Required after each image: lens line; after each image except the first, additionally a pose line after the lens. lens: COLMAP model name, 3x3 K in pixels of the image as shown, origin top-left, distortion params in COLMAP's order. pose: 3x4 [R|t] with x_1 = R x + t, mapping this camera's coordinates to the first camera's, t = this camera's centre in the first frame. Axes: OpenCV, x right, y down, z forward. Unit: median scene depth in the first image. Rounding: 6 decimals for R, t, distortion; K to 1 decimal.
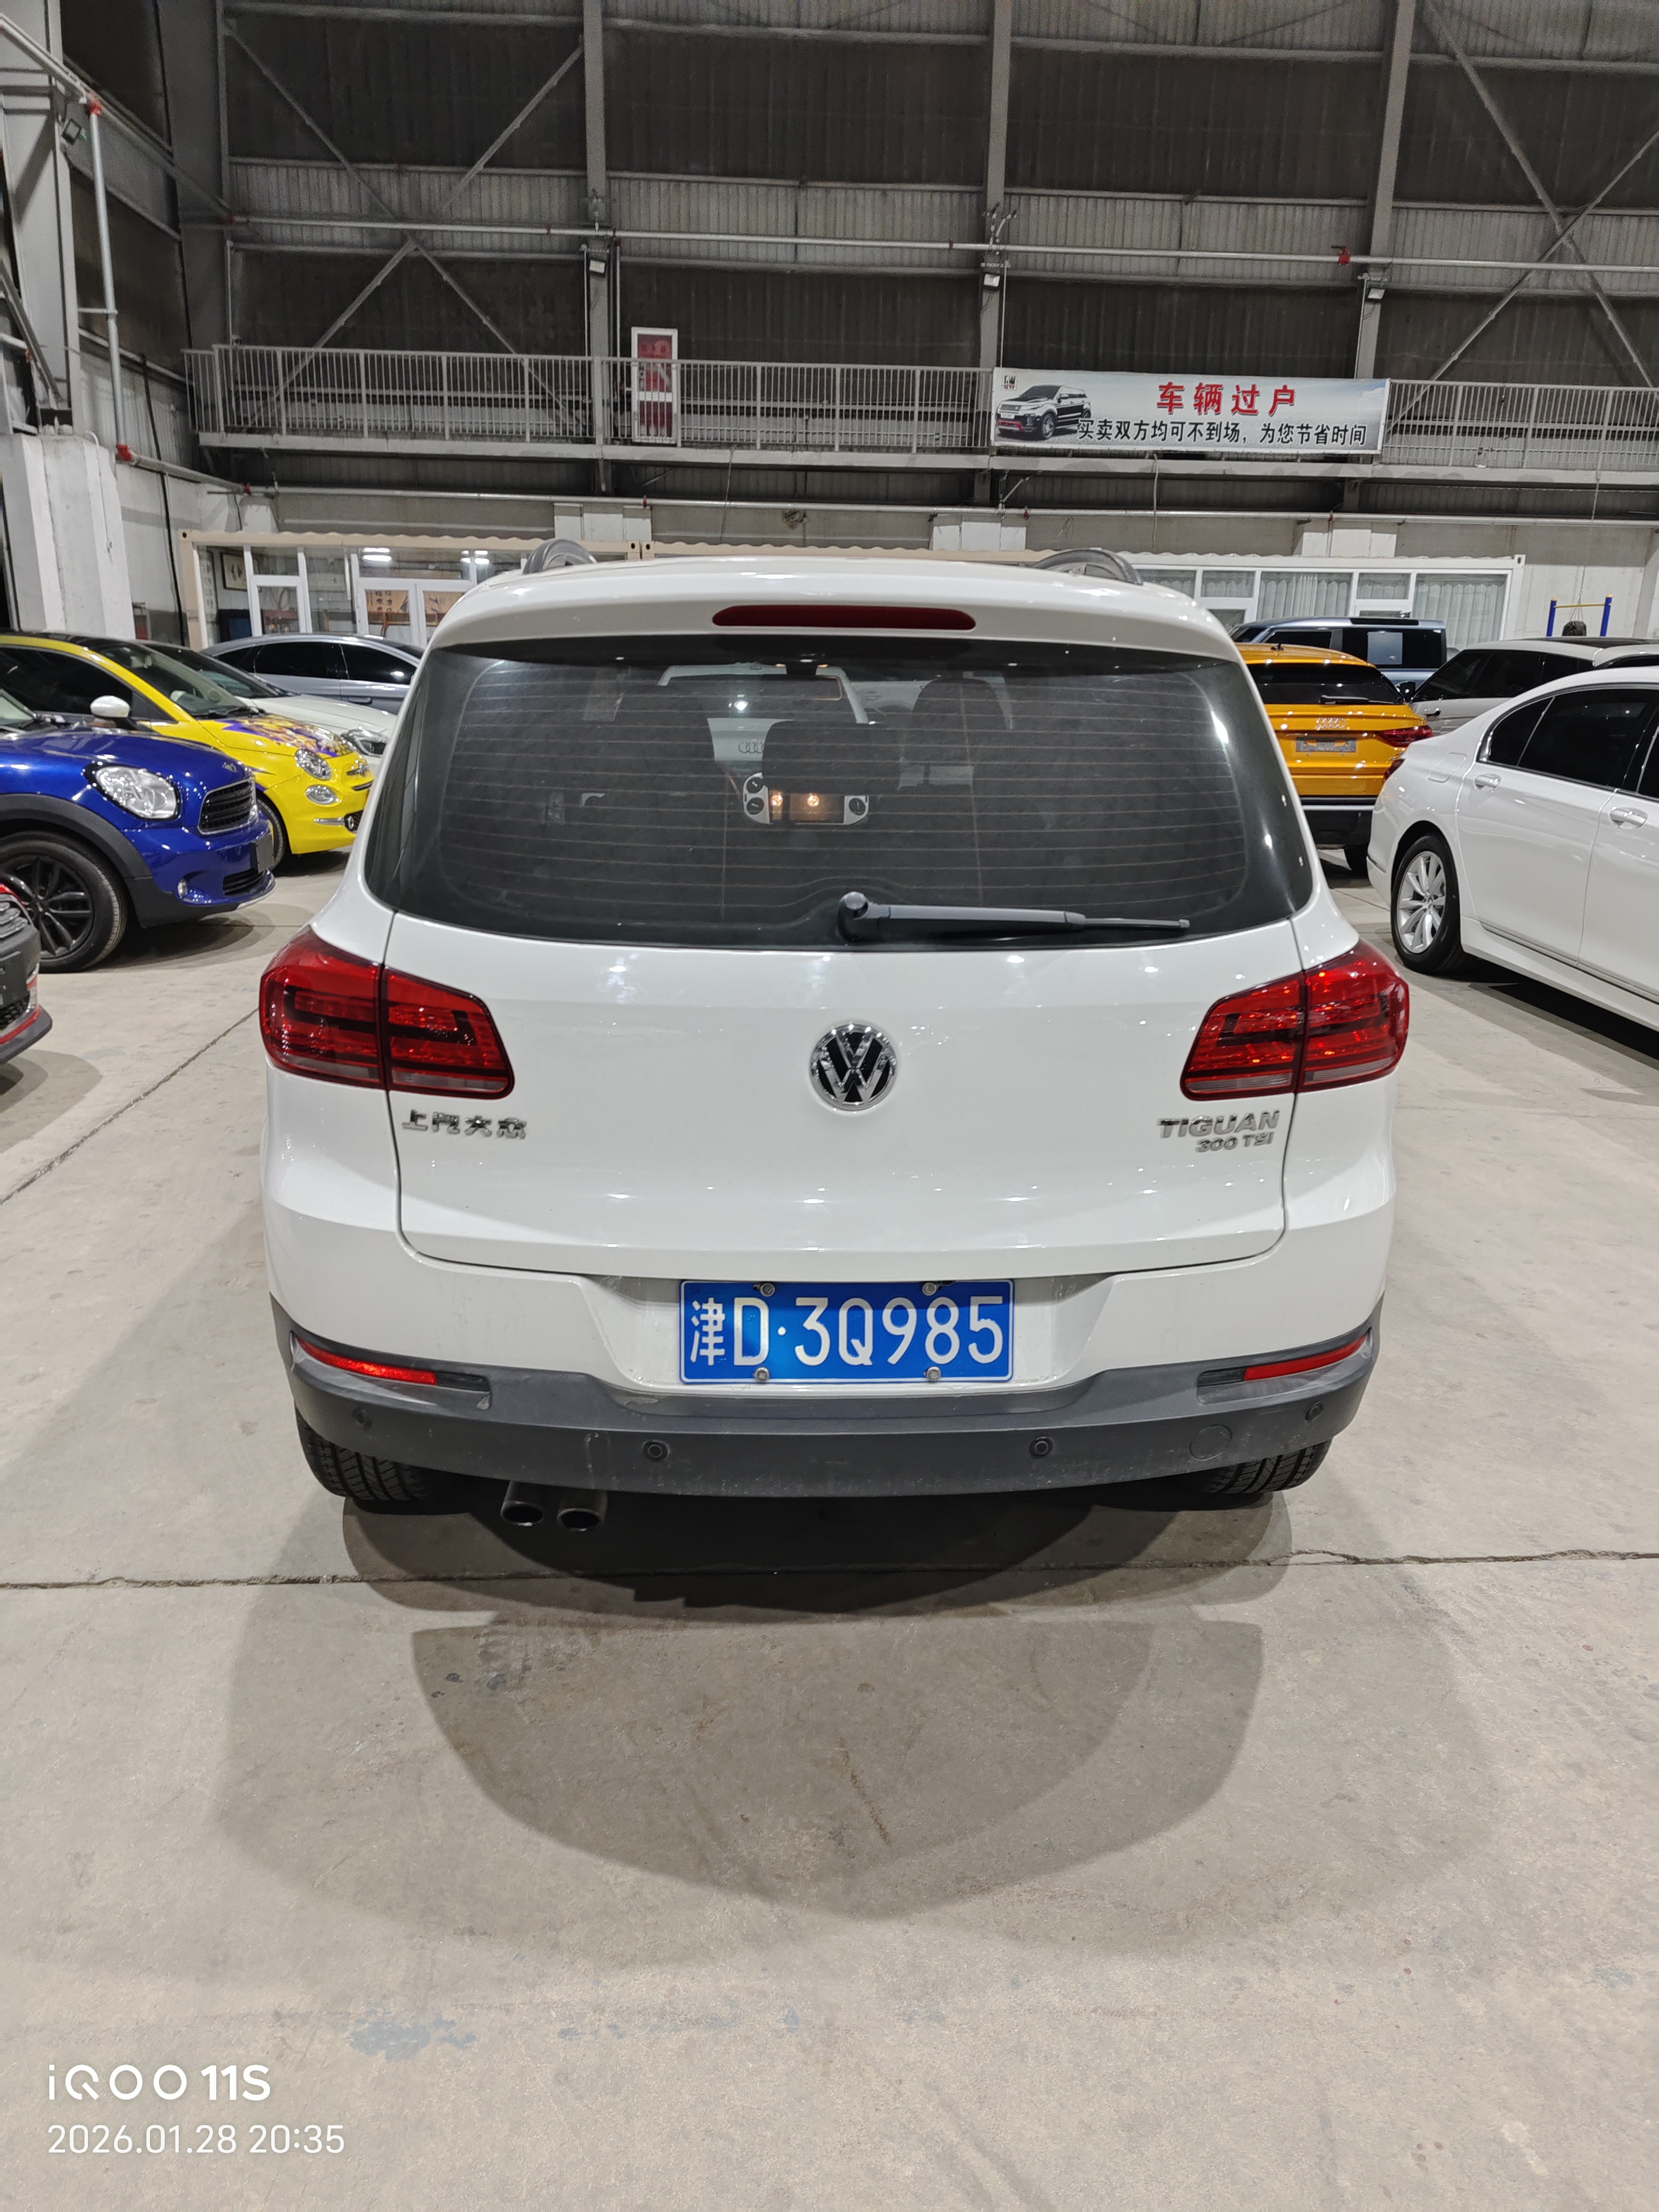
lens RADIAL K [[1530.4, 0, 837.2], [0, 1530.4, 1122.9], [0, 0, 1]] dist [-0.015947, 0.014226]
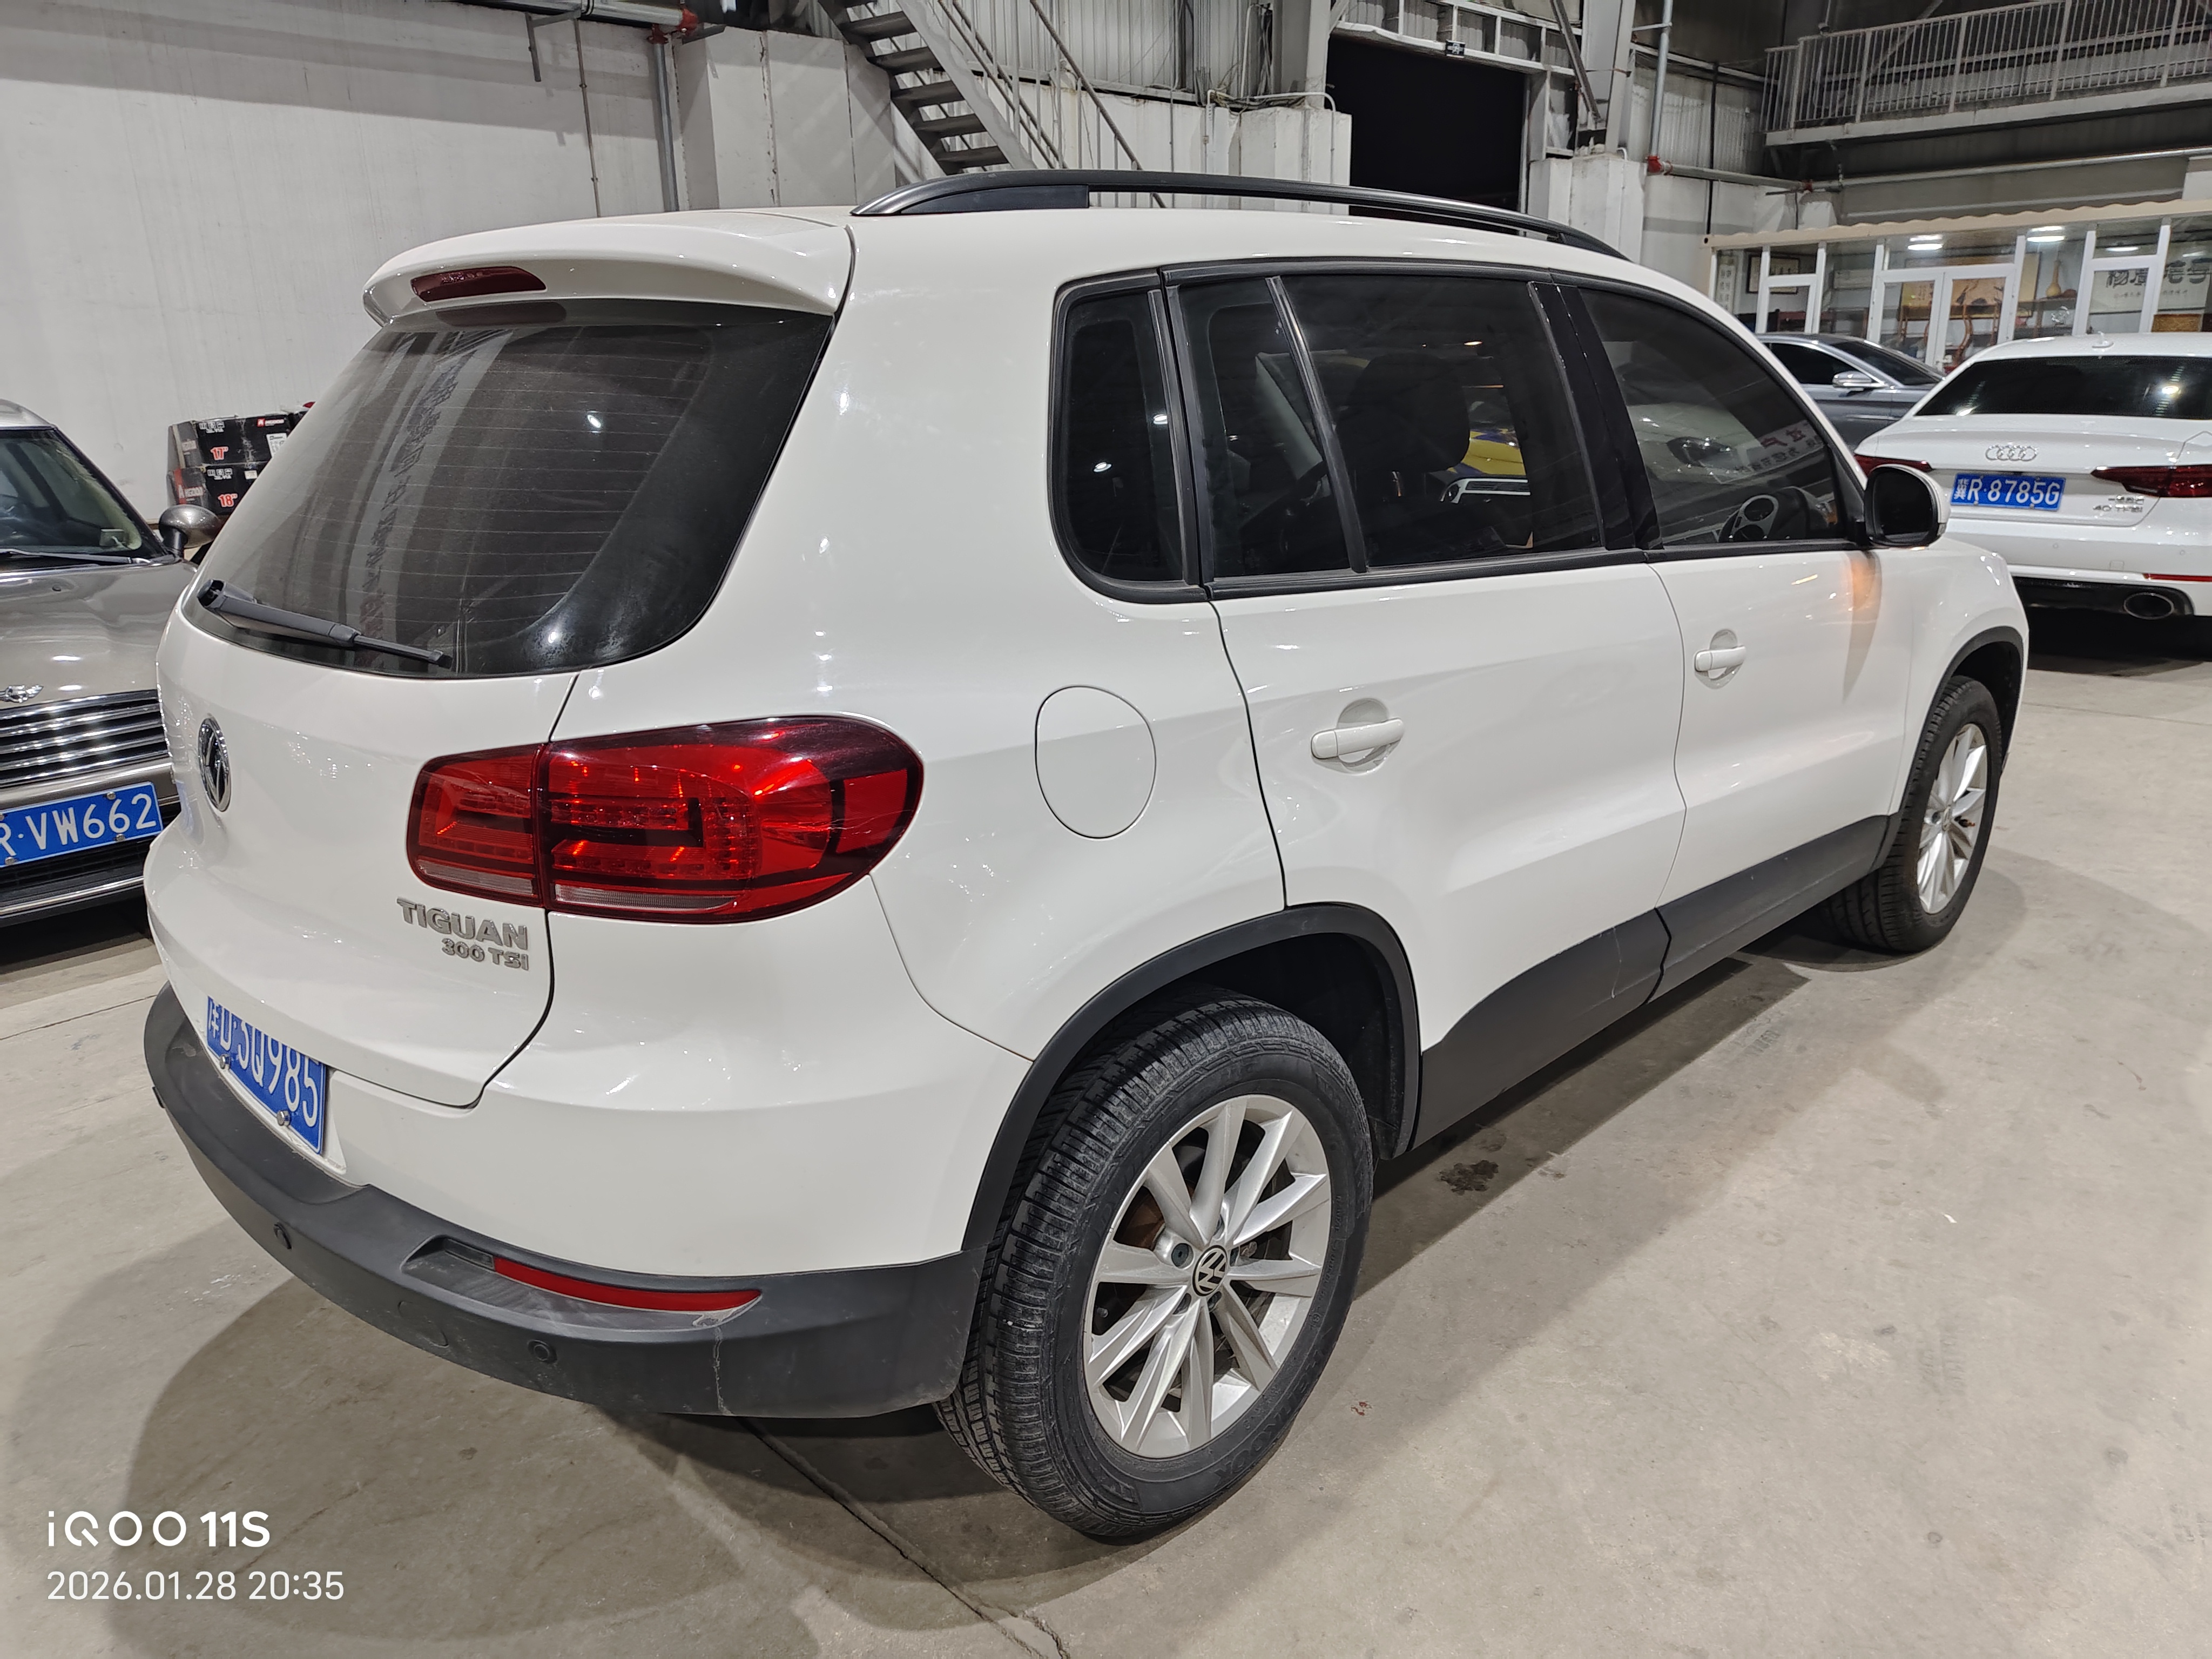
lens RADIAL K [[1530.4, 0, 1116.6], [0, 1530.4, 831.7], [0, 0, 1]] dist [-0.015947, 0.014226]
pose [[0.668298, 0.187008, -0.720004, 0.096088], [-0.187368, 0.978997, 0.080365, -0.015885], [0.719911, 0.081198, 0.689301, 0.067810]]
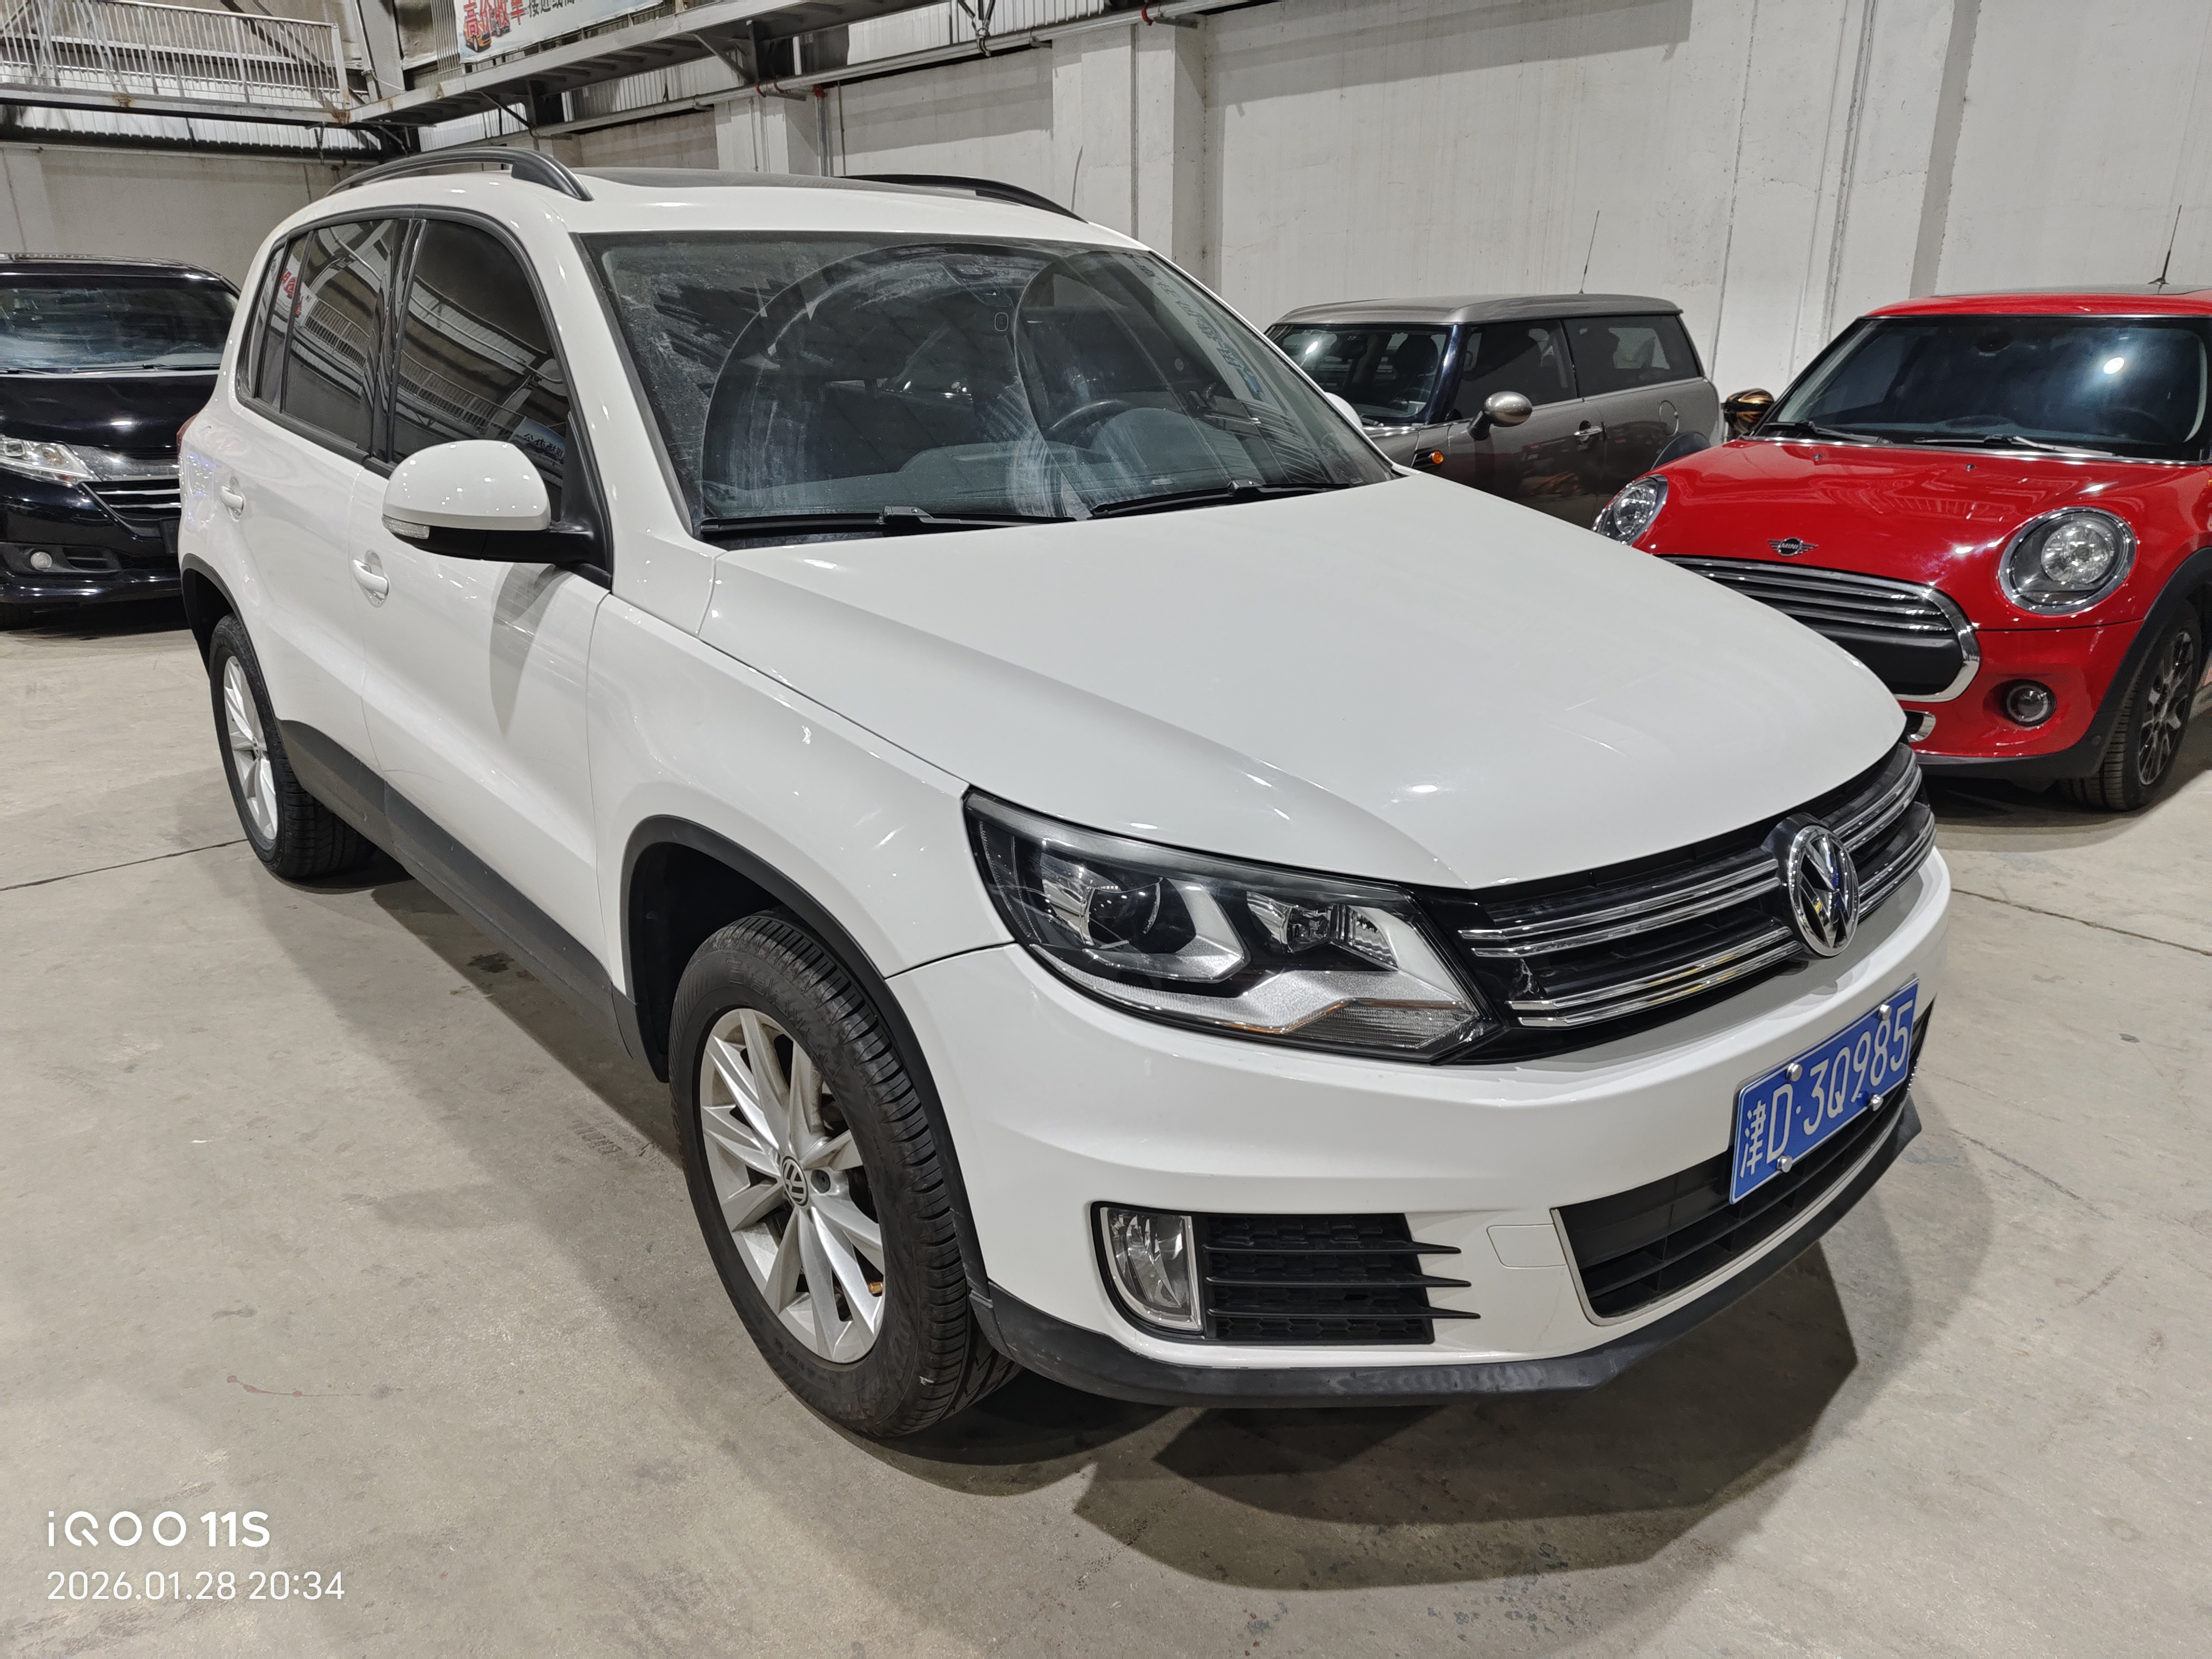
lens RADIAL K [[1530.4, 0, 1120.0], [0, 1530.4, 828.0], [0, 0, 1]] dist [-0.015947, 0.014226]
pose [[-0.782504, 0.178685, -0.596456, 0.064072], [-0.199472, 0.835509, 0.511992, -0.104003], [0.589829, 0.519612, -0.618146, 0.361312]]
